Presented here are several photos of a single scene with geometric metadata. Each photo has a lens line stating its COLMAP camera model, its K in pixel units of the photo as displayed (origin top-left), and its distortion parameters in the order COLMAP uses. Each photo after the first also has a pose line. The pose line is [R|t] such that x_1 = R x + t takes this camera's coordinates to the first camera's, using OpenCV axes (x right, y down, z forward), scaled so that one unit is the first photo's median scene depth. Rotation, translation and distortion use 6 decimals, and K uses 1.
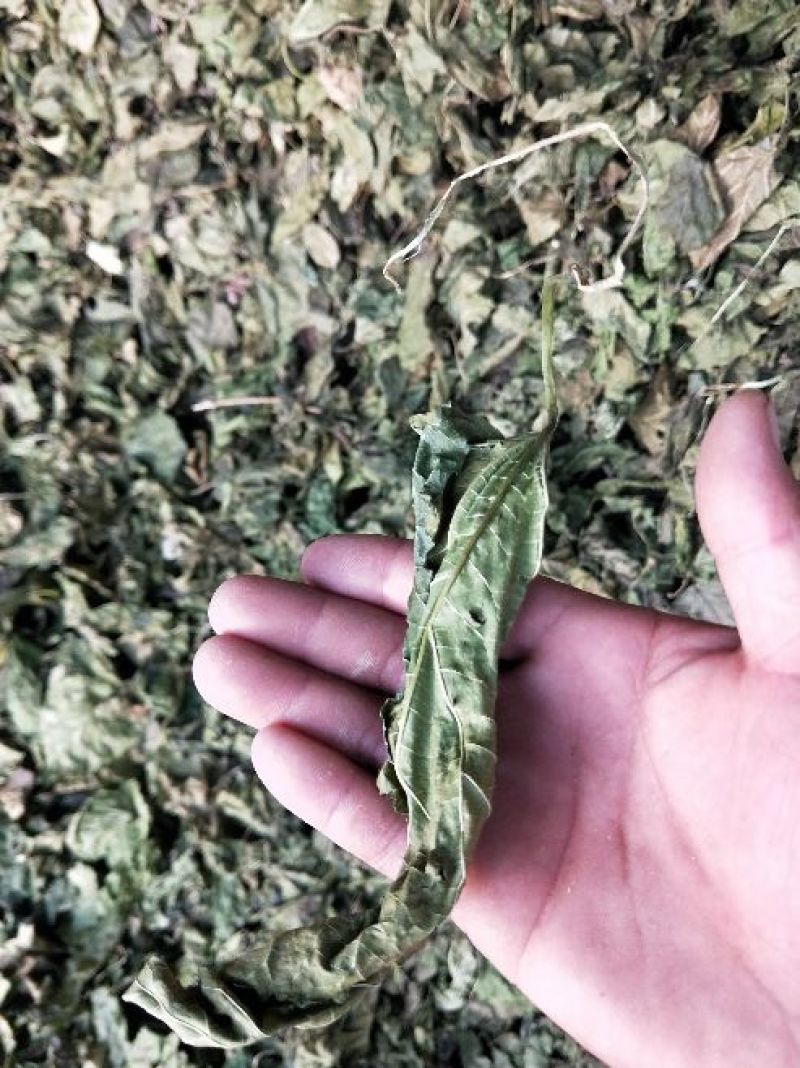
lens RADIAL K [[924.7, 0, 400.0], [0, 924.7, 534.0], [0, 0, 1]] dist [-0.003471, -0.078972]
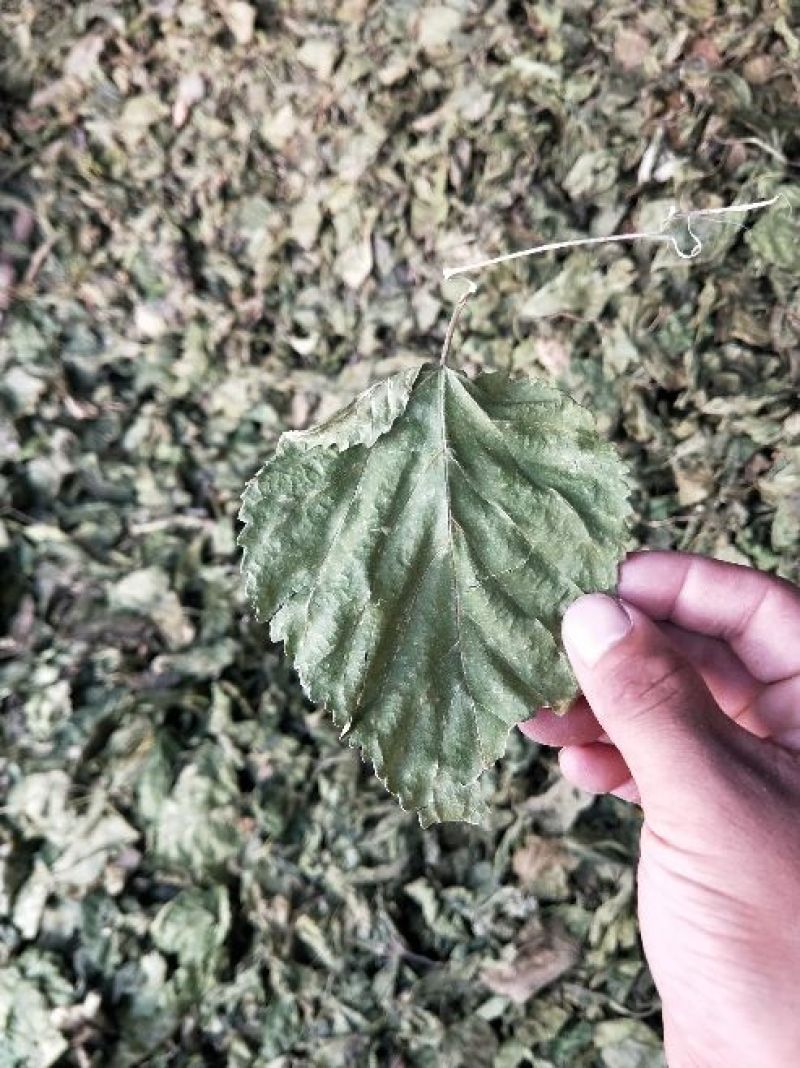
lens RADIAL K [[924.7, 0, 400.0], [0, 924.7, 534.0], [0, 0, 1]] dist [-0.003471, -0.078972]
pose [[0.969220, 0.217118, -0.116069, -0.053681], [-0.237890, 0.947337, -0.214385, 0.058476], [0.063410, 0.235398, 0.969828, -0.157707]]
